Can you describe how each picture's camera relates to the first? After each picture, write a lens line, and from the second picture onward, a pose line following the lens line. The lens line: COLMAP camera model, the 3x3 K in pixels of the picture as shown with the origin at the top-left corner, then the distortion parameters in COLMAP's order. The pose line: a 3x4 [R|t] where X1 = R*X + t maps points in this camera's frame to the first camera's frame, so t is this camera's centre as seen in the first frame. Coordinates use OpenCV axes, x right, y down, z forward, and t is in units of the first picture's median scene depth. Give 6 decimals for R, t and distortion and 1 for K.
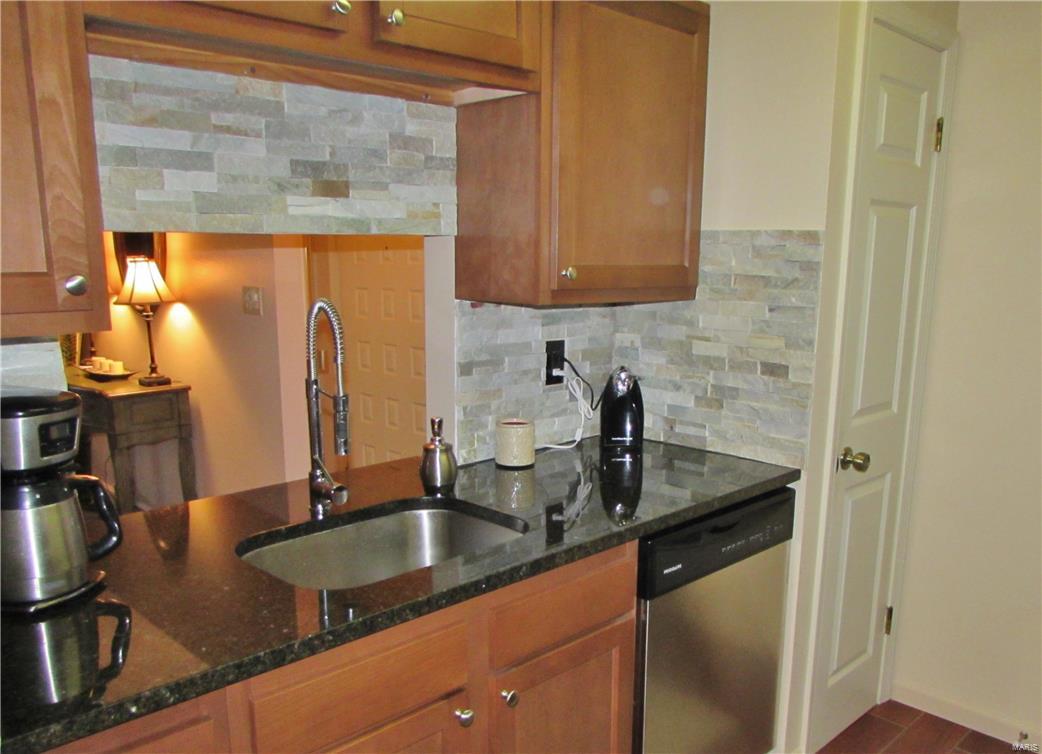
lens RADIAL K [[935.6, 0, 521.7], [0, 935.6, 455.2], [0, 0, 1]] dist [-0.009894, 0.009820]
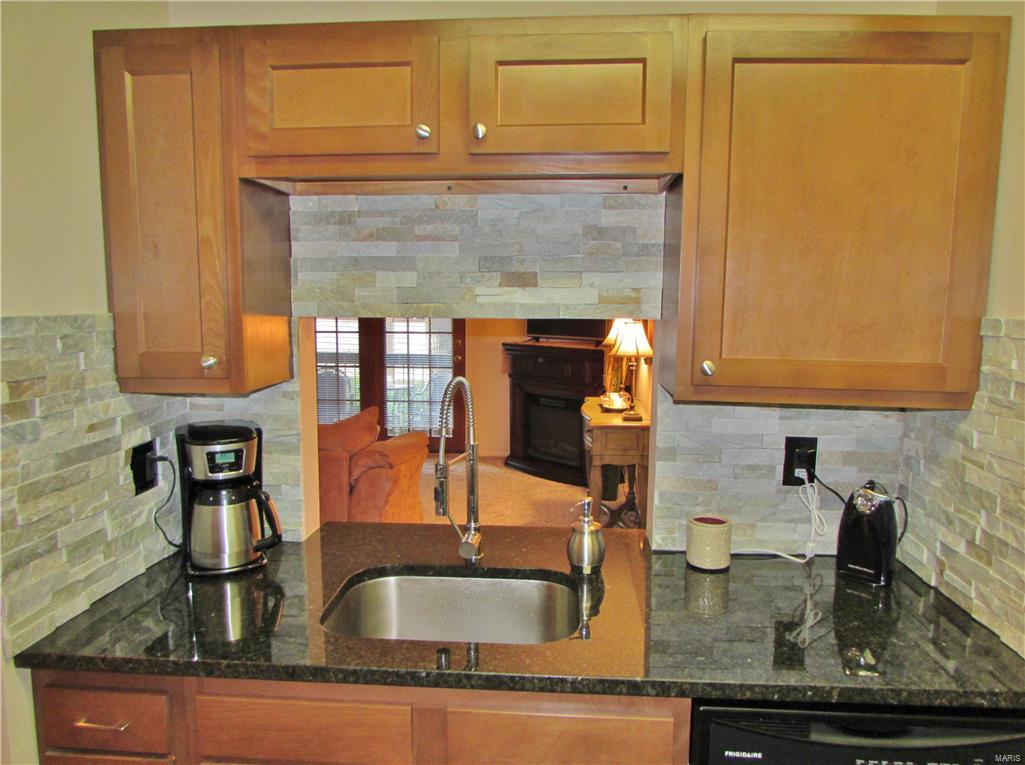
lens RADIAL K [[741.5, 0, 466.8], [0, 741.5, 393.4], [0, 0, 1]] dist [-0.025884, 0.001887]
pose [[0.633270, 0.098933, -0.767581, 0.387172], [-0.166330, 0.986018, -0.010139, -0.110375], [0.755846, 0.134093, 0.640872, 0.337183]]
